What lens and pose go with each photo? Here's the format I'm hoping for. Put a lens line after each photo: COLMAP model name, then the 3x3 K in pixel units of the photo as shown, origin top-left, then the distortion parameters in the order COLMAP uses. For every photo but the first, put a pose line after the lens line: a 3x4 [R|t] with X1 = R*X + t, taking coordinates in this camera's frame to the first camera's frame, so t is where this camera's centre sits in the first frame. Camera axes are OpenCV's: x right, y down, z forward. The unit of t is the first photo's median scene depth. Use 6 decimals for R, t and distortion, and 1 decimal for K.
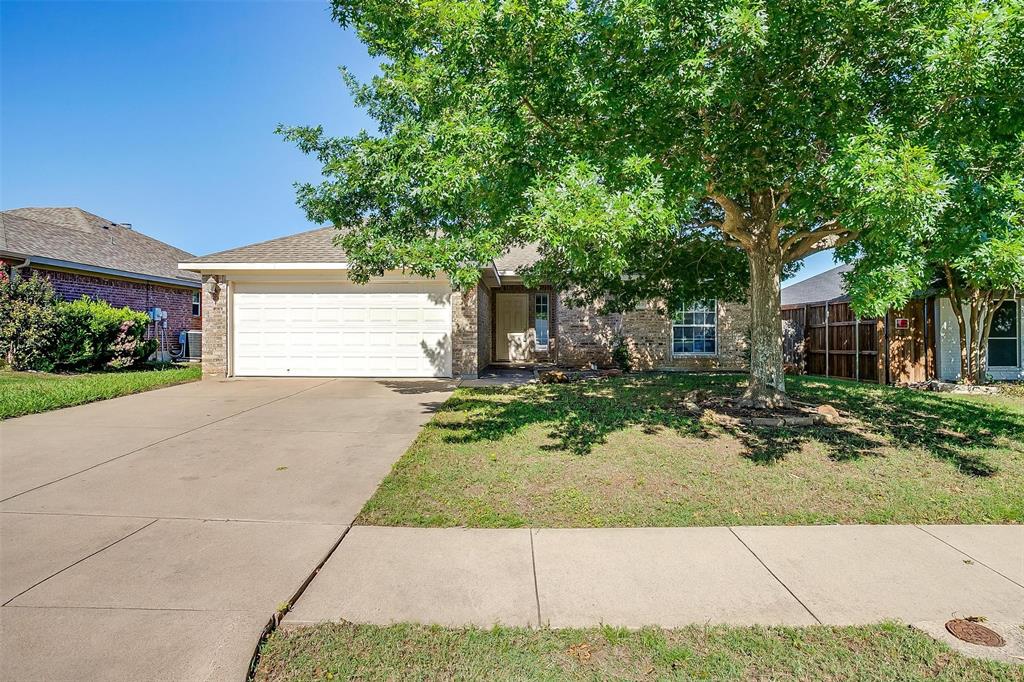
lens RADIAL K [[516.8, 0, 500.7], [0, 516.8, 338.6], [0, 0, 1]] dist [-0.002411, -0.000931]
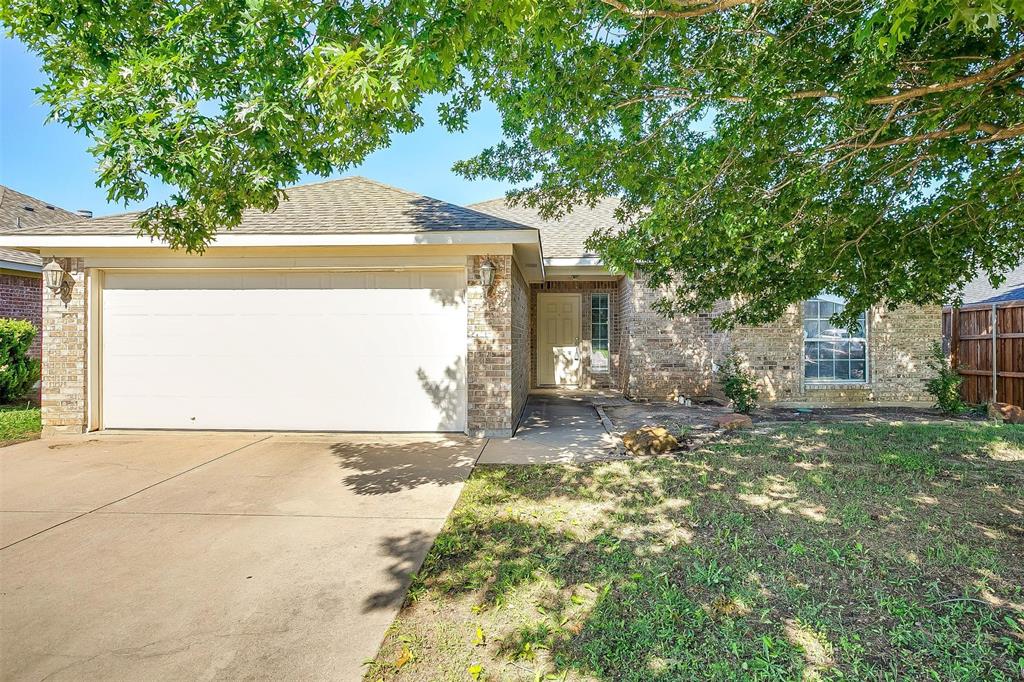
lens RADIAL K [[504.9, 0, 507.5], [0, 504.9, 340.6], [0, 0, 1]] dist [-0.071078, 0.033407]
pose [[0.998904, 0.002129, -0.046748, -0.023662], [-0.002232, 0.999995, -0.002159, -0.026535], [0.046744, 0.002261, 0.998904, 0.431837]]
